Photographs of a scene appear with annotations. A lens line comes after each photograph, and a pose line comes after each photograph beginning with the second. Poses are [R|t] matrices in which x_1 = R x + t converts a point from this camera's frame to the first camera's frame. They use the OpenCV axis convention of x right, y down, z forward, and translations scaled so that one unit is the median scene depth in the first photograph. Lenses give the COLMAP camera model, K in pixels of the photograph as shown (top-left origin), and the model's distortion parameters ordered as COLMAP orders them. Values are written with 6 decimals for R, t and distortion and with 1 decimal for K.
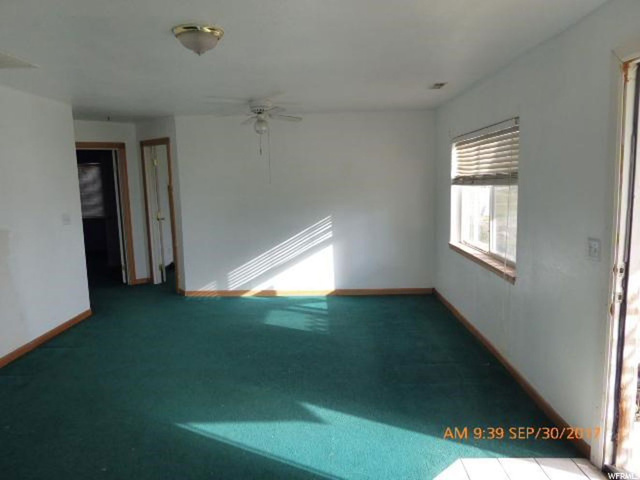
lens RADIAL K [[461.8, 0, 320.0], [0, 461.8, 240.0], [0, 0, 1]] dist [-0.004077, -0.004918]
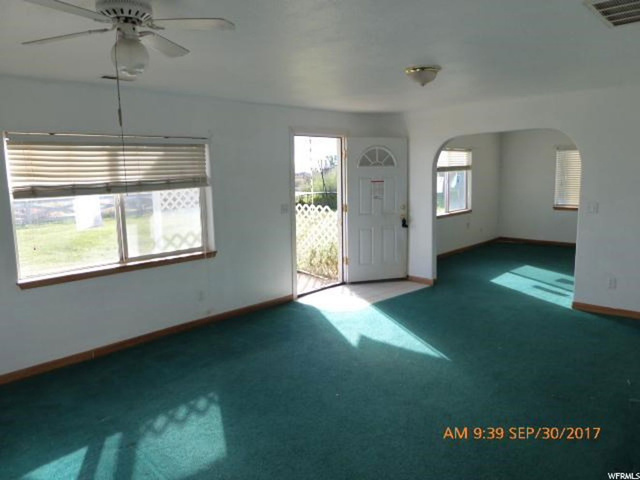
lens RADIAL K [[461.8, 0, 320.0], [0, 461.8, 240.0], [0, 0, 1]] dist [-0.004077, -0.004918]
pose [[-0.728884, -0.060974, 0.681917, -0.509663], [0.132521, 0.964624, 0.227901, -0.151890], [-0.671690, 0.256482, -0.695018, 1.149052]]
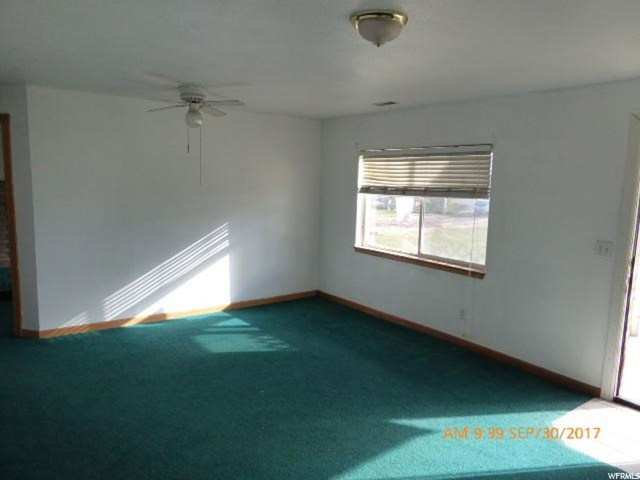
lens RADIAL K [[461.8, 0, 320.0], [0, 461.8, 240.0], [0, 0, 1]] dist [-0.004077, -0.004918]
pose [[0.786374, -0.041346, 0.616365, -0.445985], [0.039758, 0.999076, 0.016294, -0.029643], [-0.616470, 0.011693, 0.787292, 0.194764]]
